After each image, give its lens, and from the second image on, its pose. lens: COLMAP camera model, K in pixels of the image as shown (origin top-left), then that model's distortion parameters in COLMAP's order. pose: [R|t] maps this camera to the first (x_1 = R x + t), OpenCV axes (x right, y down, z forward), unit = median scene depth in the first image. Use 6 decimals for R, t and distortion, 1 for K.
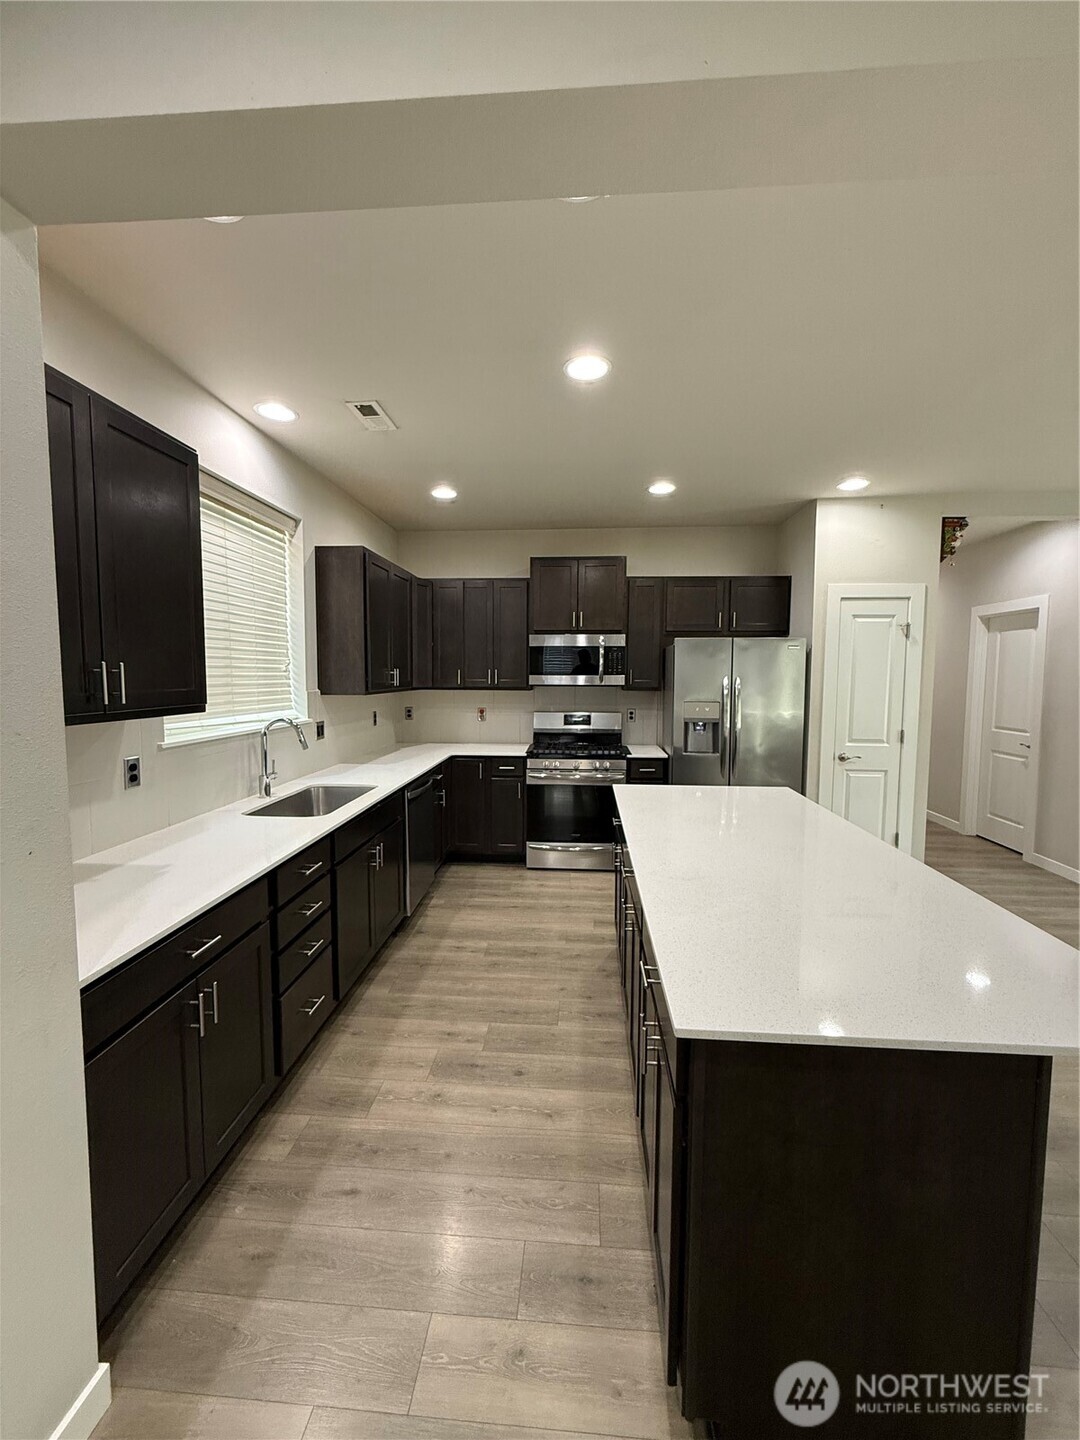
lens RADIAL K [[579.4, 0, 545.3], [0, 579.4, 719.9], [0, 0, 1]] dist [-0.000779, 0.000004]
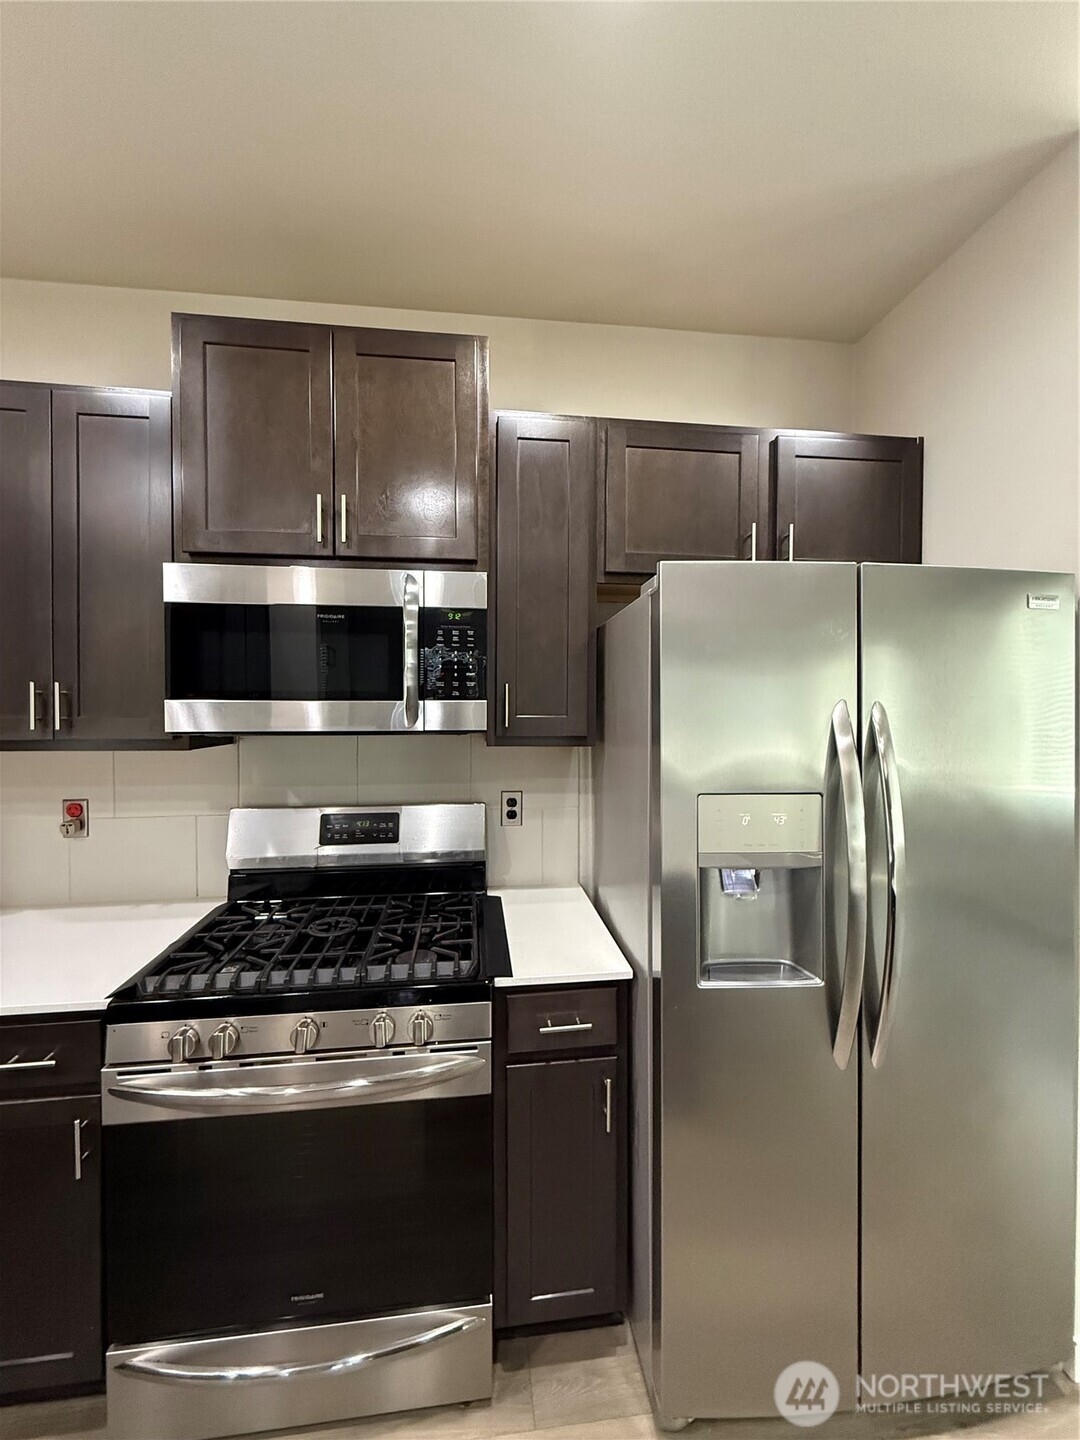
lens RADIAL K [[579.4, 0, 543.8], [0, 579.4, 717.8], [0, 0, 1]] dist [-0.000779, 0.000004]
pose [[0.982411, -0.006501, 0.186617, 0.107840], [0.018377, 0.997908, -0.061978, -0.046730], [-0.185824, 0.064317, 0.980476, 0.679404]]
